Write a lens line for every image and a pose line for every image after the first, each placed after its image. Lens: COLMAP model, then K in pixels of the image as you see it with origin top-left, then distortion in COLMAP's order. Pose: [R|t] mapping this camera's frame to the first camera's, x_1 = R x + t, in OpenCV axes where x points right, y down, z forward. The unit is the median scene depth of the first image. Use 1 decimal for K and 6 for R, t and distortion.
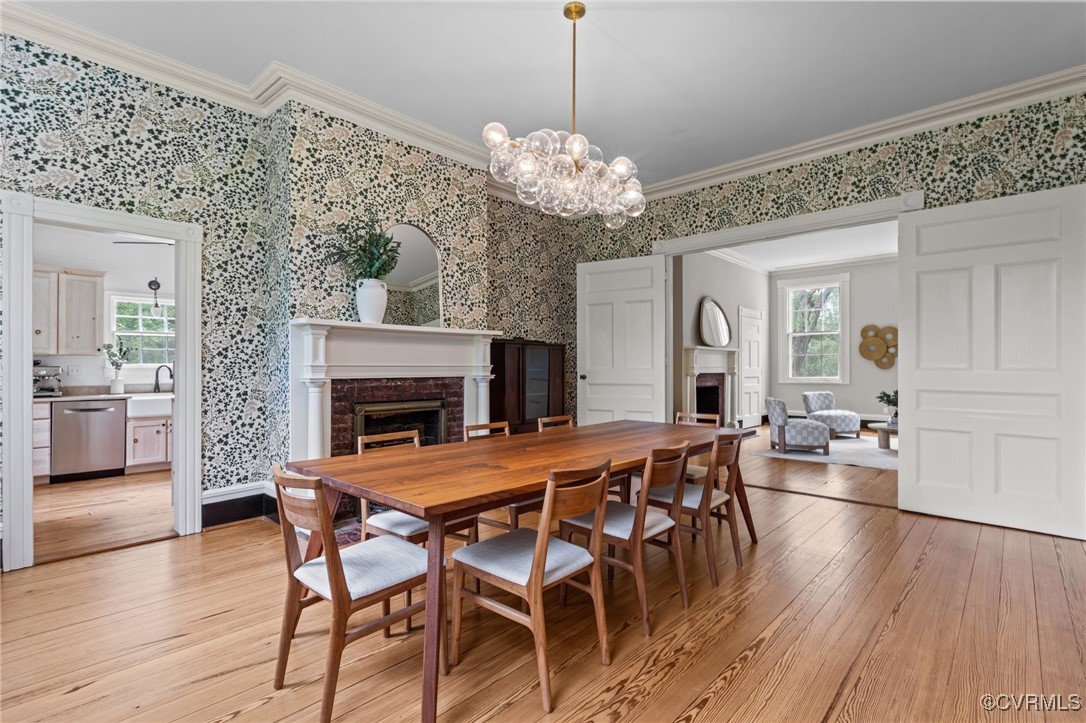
lens RADIAL K [[510.4, 0, 540.9], [0, 510.4, 364.9], [0, 0, 1]] dist [0.002570, 0.000164]
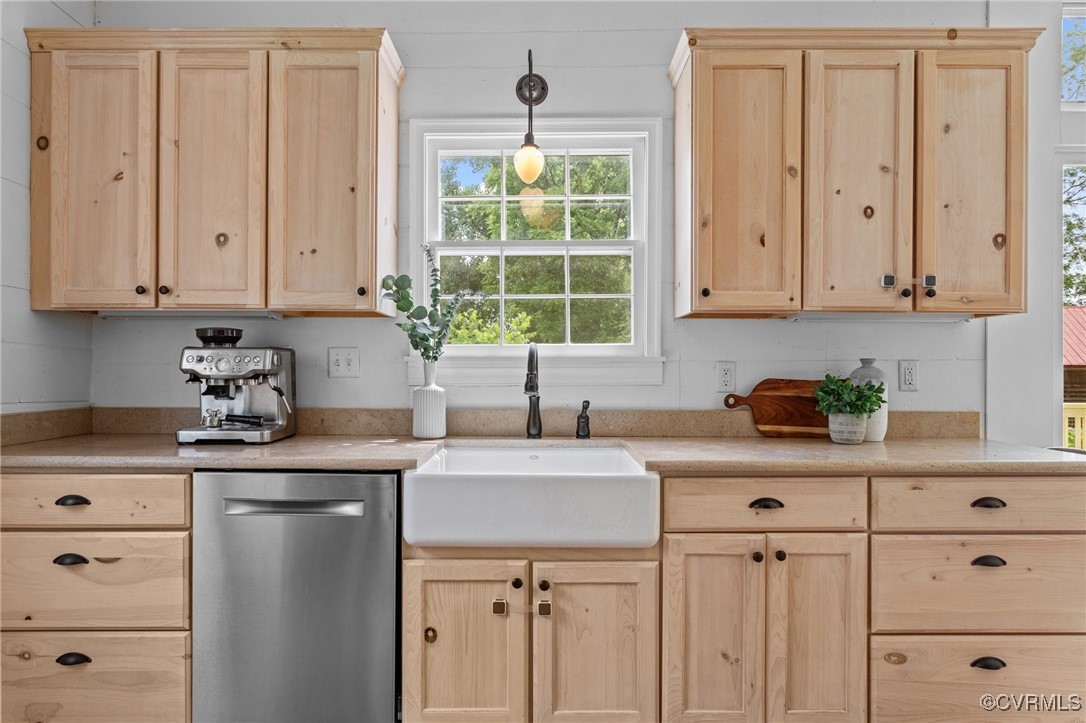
lens RADIAL K [[633.6, 0, 543.7], [0, 633.6, 363.4], [0, 0, 1]] dist [-0.007328, -0.002953]
pose [[0.671479, -0.000902, -0.741023, -0.517903], [-0.003566, 0.999984, -0.004448, 0.013380], [0.741015, 0.005629, 0.671465, 0.826893]]
